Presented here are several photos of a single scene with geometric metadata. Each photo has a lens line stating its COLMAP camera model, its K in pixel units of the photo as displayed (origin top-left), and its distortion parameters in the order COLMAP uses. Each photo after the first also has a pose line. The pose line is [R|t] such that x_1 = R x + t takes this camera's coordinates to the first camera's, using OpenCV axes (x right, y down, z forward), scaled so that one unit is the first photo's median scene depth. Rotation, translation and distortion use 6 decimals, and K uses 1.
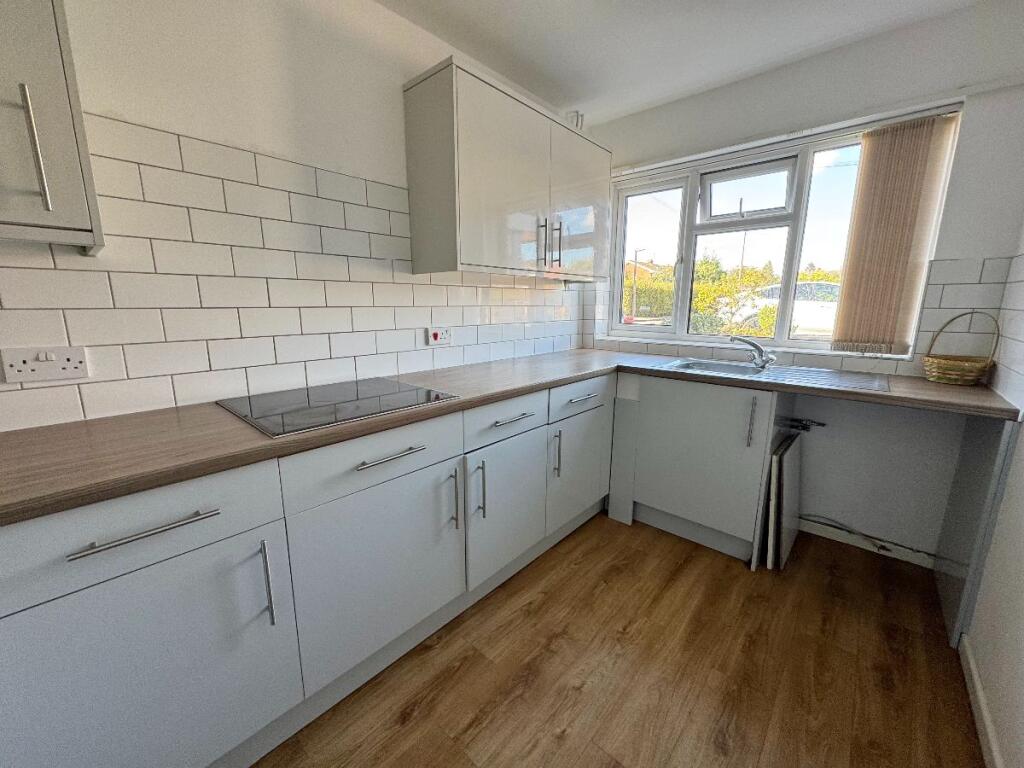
lens RADIAL K [[409.4, 0, 509.3], [0, 409.4, 384.7], [0, 0, 1]] dist [-0.006617, 0.000674]
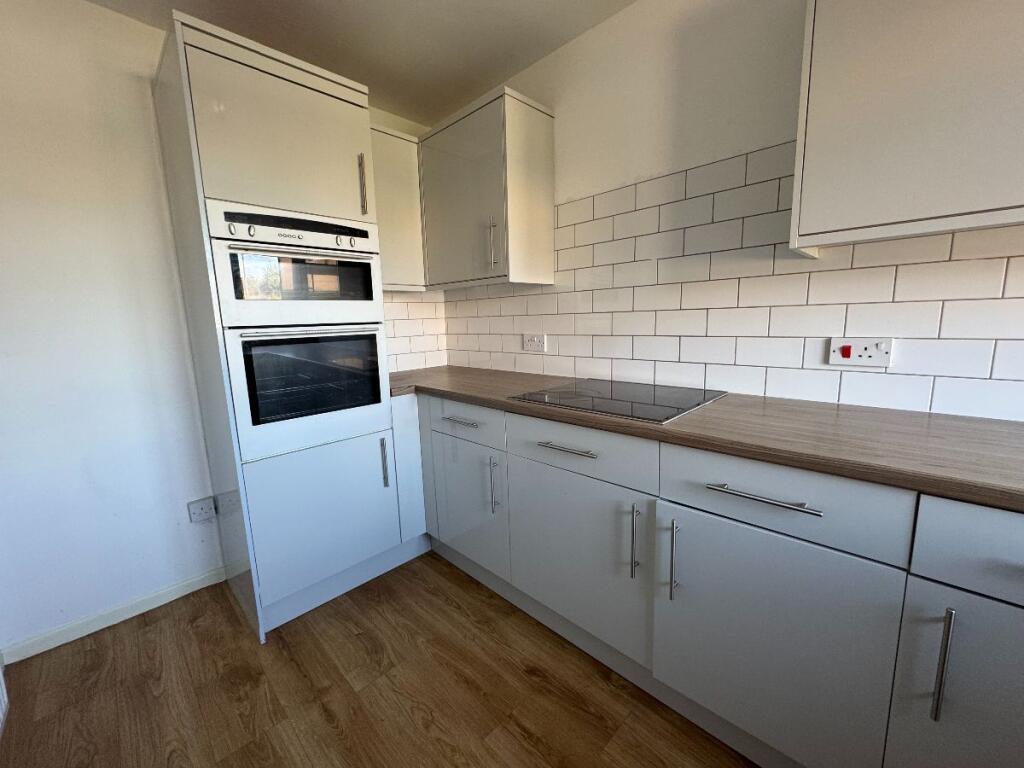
lens RADIAL K [[409.4, 0, 510.0], [0, 409.4, 381.9], [0, 0, 1]] dist [-0.006617, 0.000674]
pose [[-0.054949, 0.154089, -0.986528, 0.637198], [-0.163568, 0.973284, 0.161131, -0.122801], [0.985001, 0.170219, -0.028277, 0.713939]]
